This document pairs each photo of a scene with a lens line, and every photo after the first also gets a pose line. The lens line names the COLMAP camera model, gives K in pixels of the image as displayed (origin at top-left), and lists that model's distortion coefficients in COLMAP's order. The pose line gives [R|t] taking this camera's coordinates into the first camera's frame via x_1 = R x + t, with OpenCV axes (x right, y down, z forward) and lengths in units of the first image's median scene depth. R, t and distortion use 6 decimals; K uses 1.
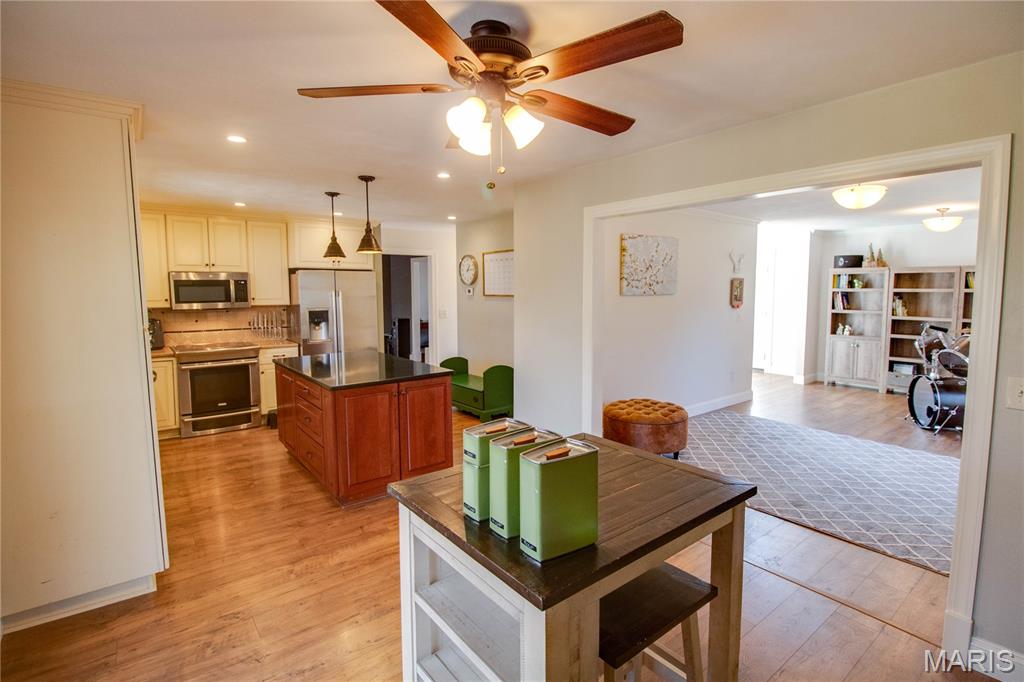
lens RADIAL K [[495.6, 0, 522.6], [0, 495.6, 327.6], [0, 0, 1]] dist [-0.011783, -0.001129]
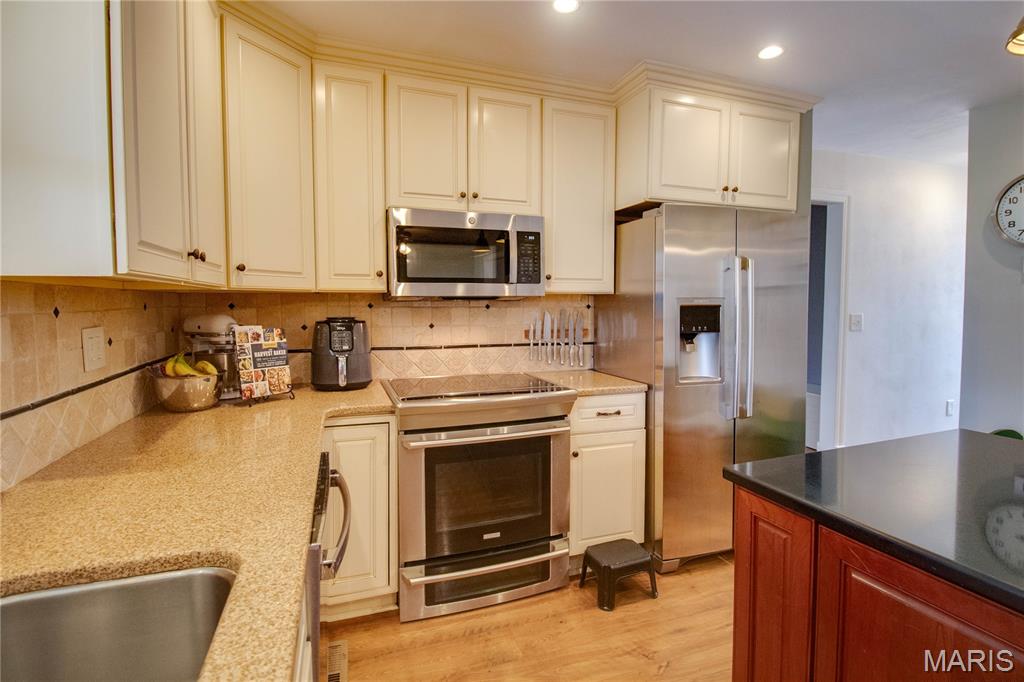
lens RADIAL K [[495.6, 0, 515.1], [0, 495.6, 322.2], [0, 0, 1]] dist [-0.011783, -0.001129]
pose [[0.945309, 0.013756, -0.325887, -0.451514], [-0.027562, 0.998906, -0.037784, -0.001310], [0.325011, 0.044700, 0.944653, 0.607411]]
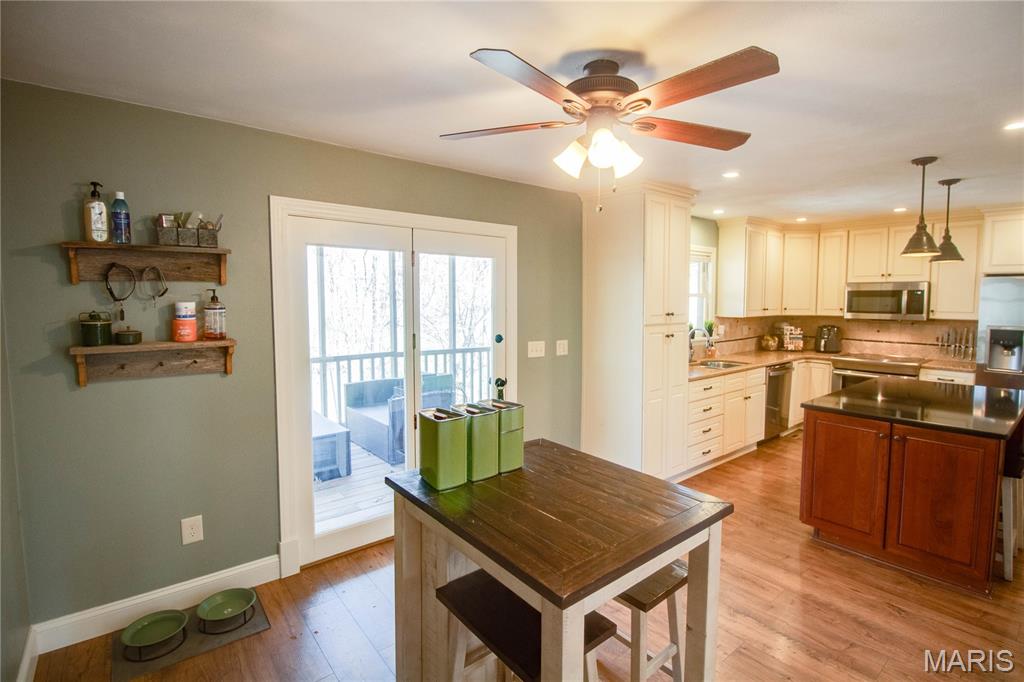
lens RADIAL K [[495.6, 0, 525.5], [0, 495.6, 330.6], [0, 0, 1]] dist [-0.011783, -0.001129]
pose [[0.022548, 0.073559, -0.997036, 0.332490], [-0.084165, 0.993889, 0.071423, -0.026737], [0.996197, 0.082306, 0.028601, 0.266367]]
